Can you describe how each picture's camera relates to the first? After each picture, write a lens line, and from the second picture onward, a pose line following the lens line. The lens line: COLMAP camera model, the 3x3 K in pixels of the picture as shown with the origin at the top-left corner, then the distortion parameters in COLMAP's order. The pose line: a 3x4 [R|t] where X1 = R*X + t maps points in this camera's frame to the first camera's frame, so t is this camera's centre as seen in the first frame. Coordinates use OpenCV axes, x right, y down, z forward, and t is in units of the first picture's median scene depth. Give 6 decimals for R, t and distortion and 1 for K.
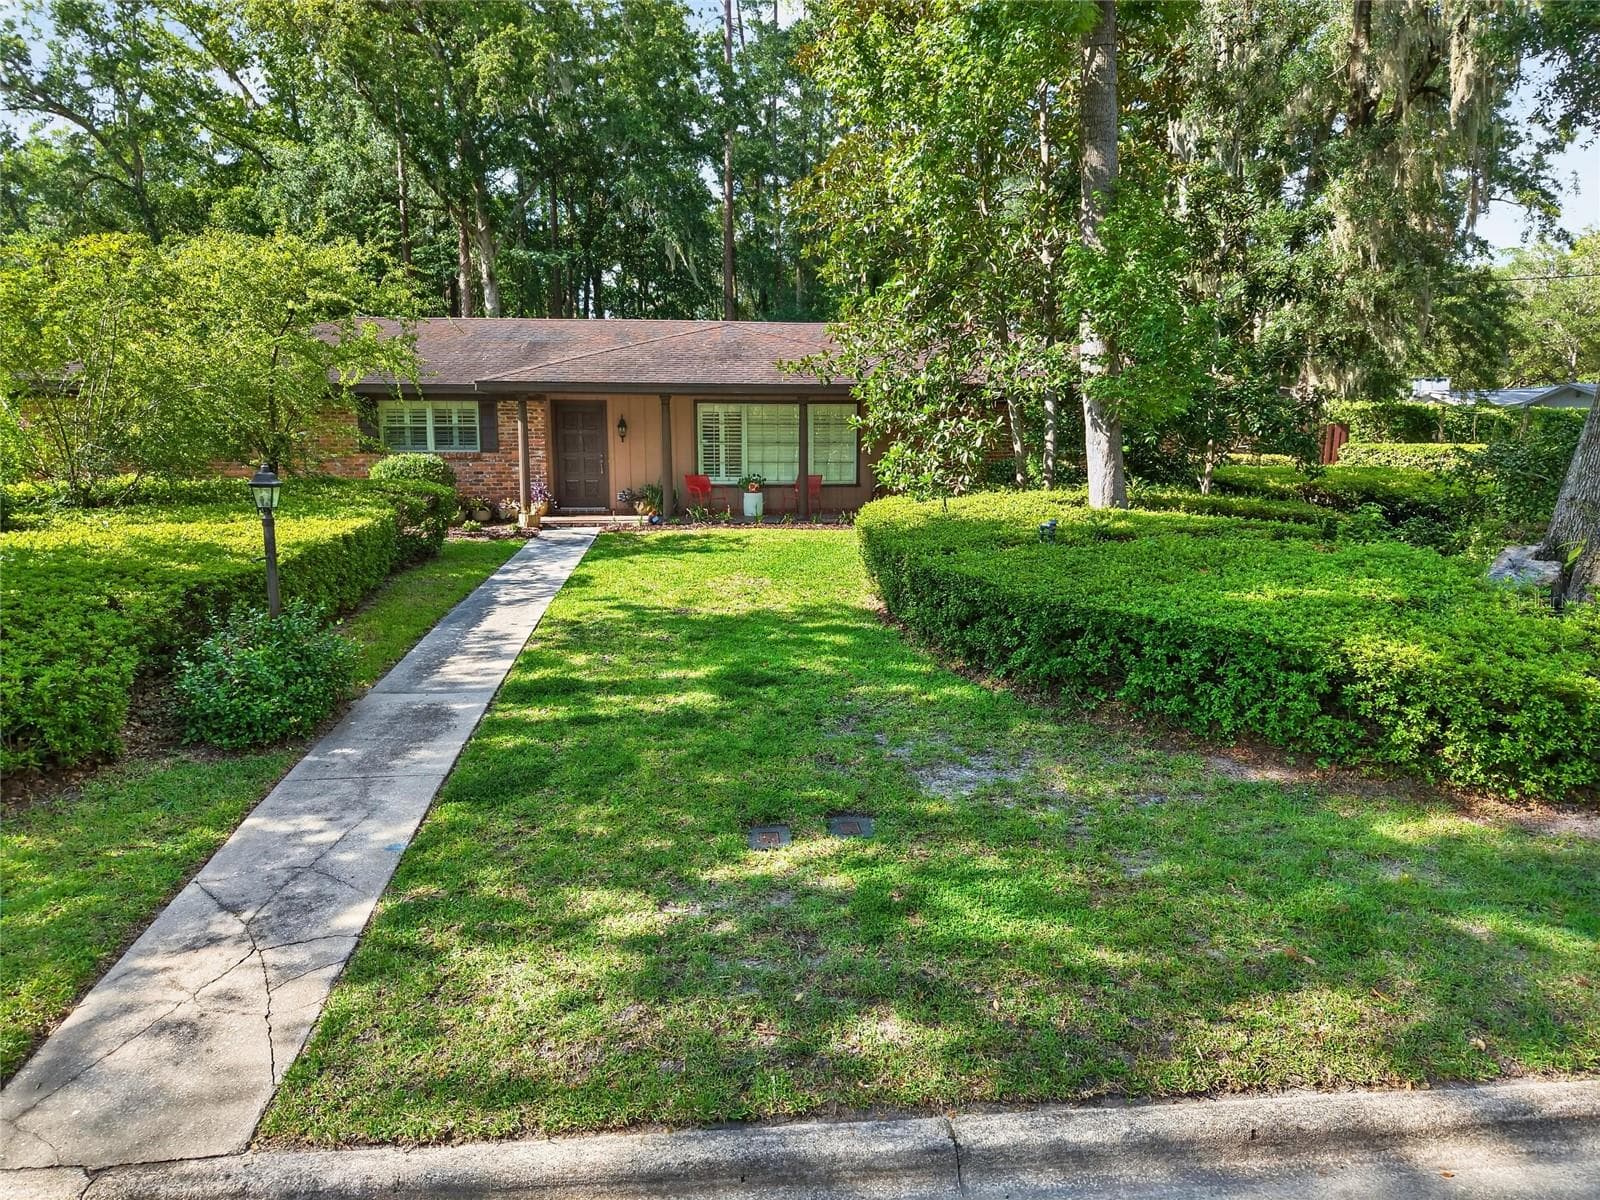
lens RADIAL K [[1119.6, 0, 800.0], [0, 1119.6, 600.0], [0, 0, 1]] dist [0.002091, -0.001435]
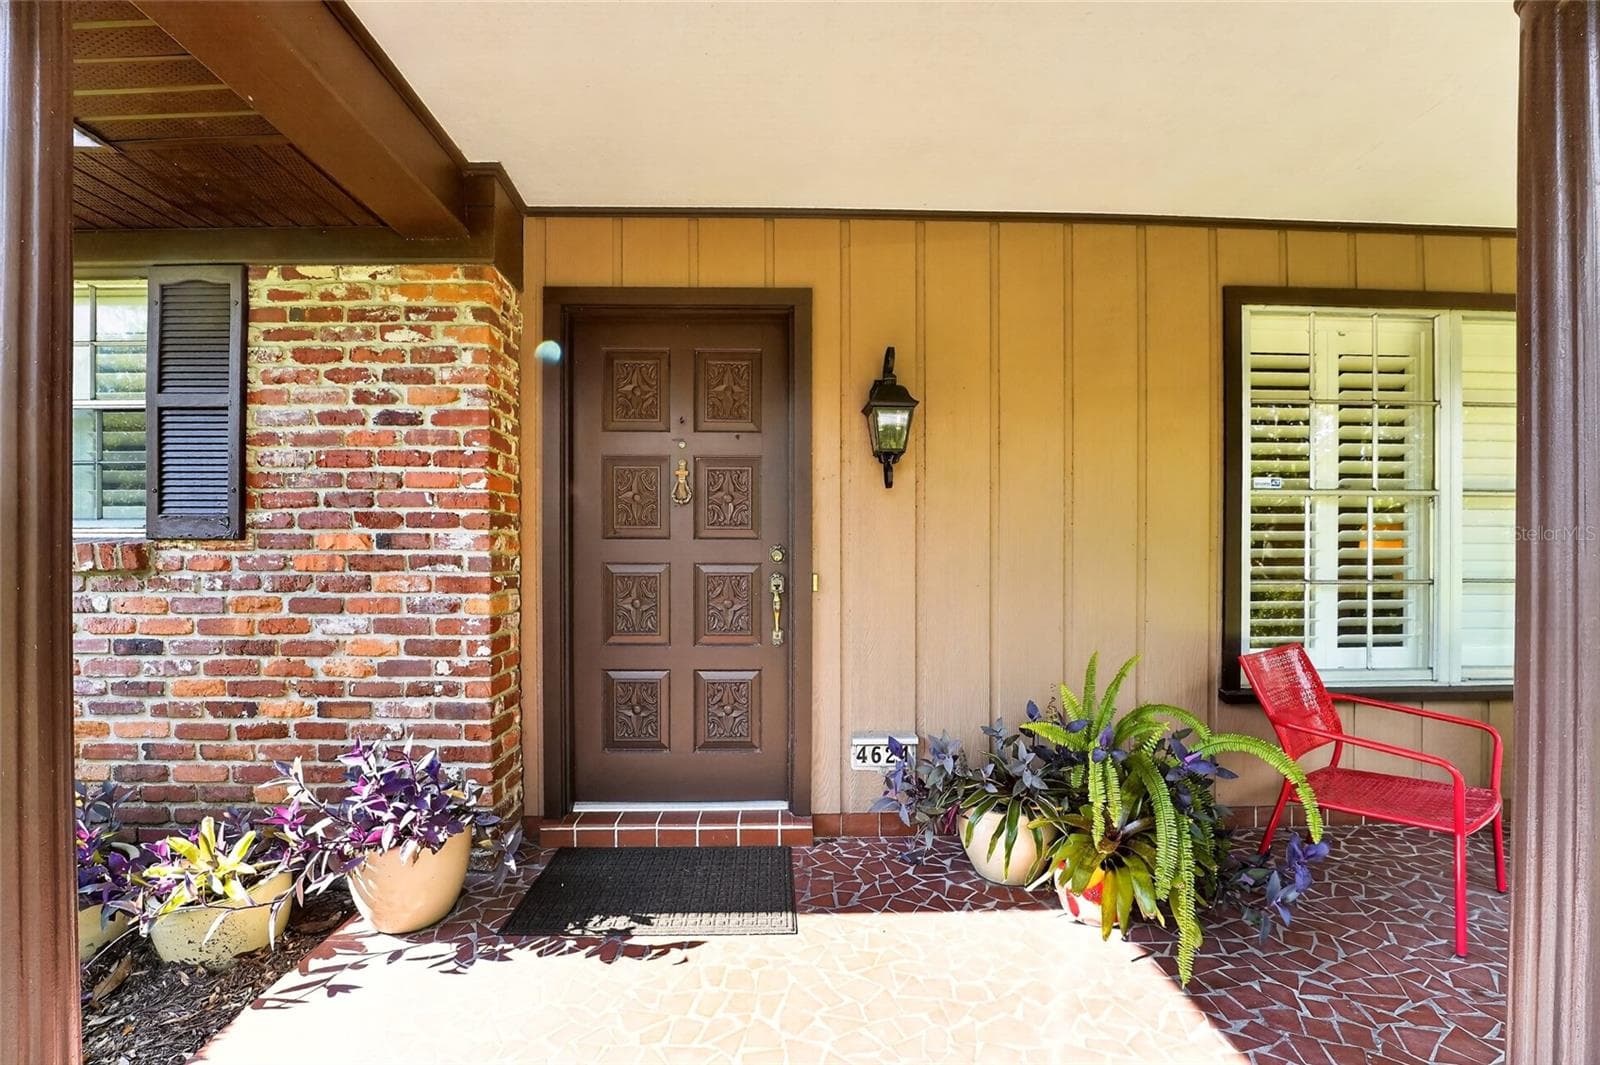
lens RADIAL K [[678.6, 0, 791.5], [0, 678.6, 556.4], [0, 0, 1]] dist [-0.020854, -0.000403]
pose [[0.998673, -0.003028, -0.051418, -0.177249], [-0.003509, 0.991952, -0.126563, -0.118897], [0.051388, 0.126576, 0.990625, 0.925049]]
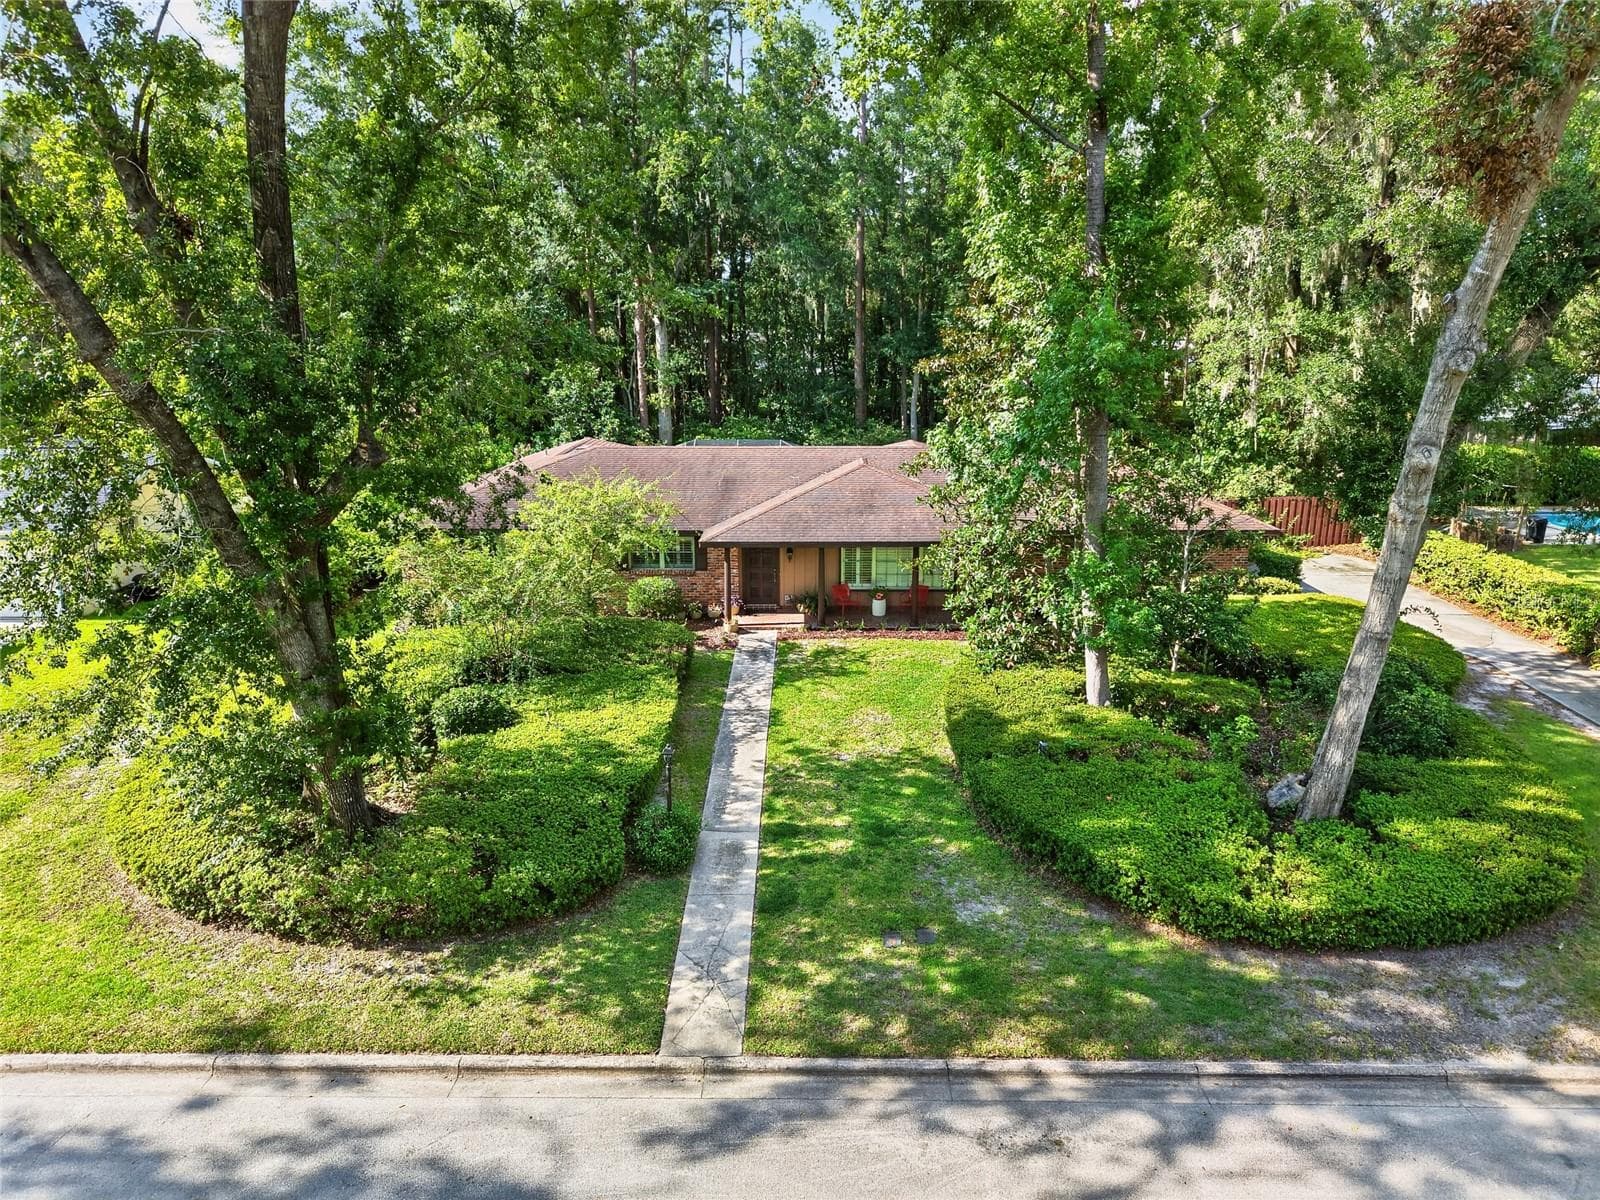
lens RADIAL K [[1119.6, 0, 800.0], [0, 1119.6, 600.0], [0, 0, 1]] dist [0.002091, -0.001435]
pose [[0.994925, 0.023584, -0.097821, -0.002400], [-0.012784, 0.993894, 0.109592, -0.261986], [0.099808, -0.107785, 0.989152, -0.452271]]
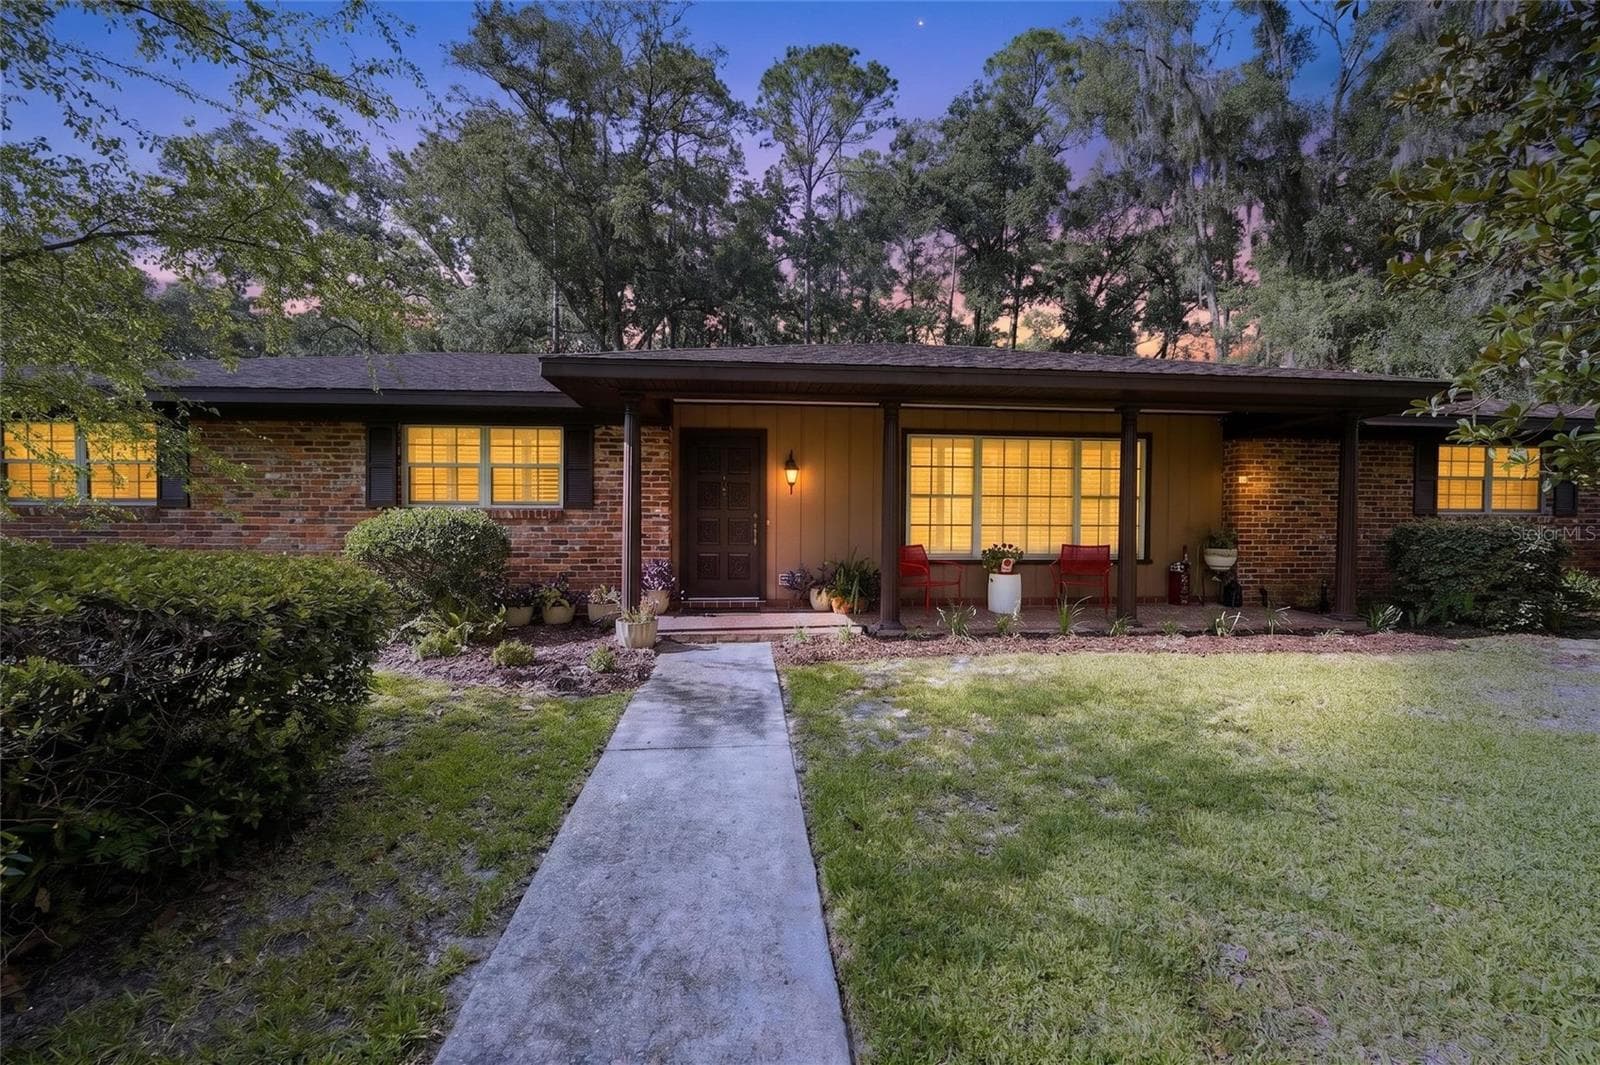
lens RADIAL K [[678.6, 0, 791.5], [0, 678.6, 556.4], [0, 0, 1]] dist [-0.020854, -0.000403]
pose [[0.999529, 0.003515, -0.030470, -0.153130], [-0.006306, 0.995742, -0.091971, -0.074567], [0.030017, 0.092120, 0.995295, 0.655620]]
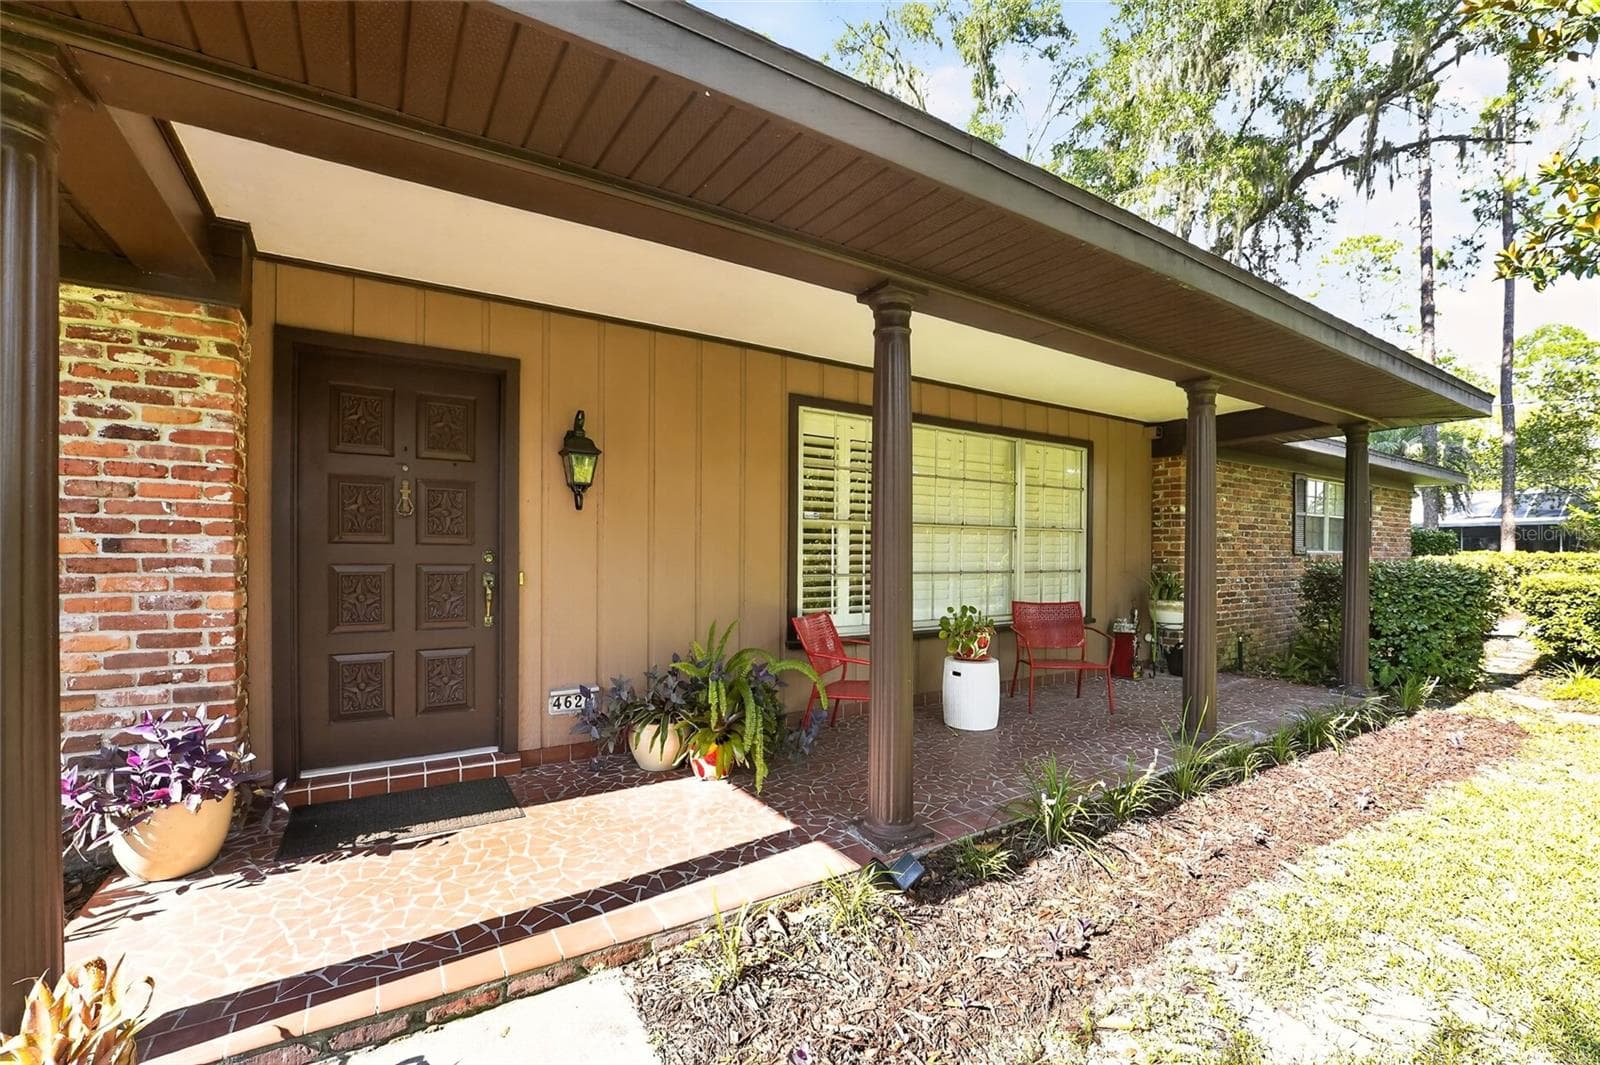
lens RADIAL K [[678.6, 0, 791.5], [0, 678.6, 556.4], [0, 0, 1]] dist [-0.020854, -0.000403]
pose [[0.889856, 0.000128, 0.456242, -0.197079], [0.056426, 0.992292, -0.110330, -0.112867], [-0.452739, 0.123922, 0.882989, 0.868336]]
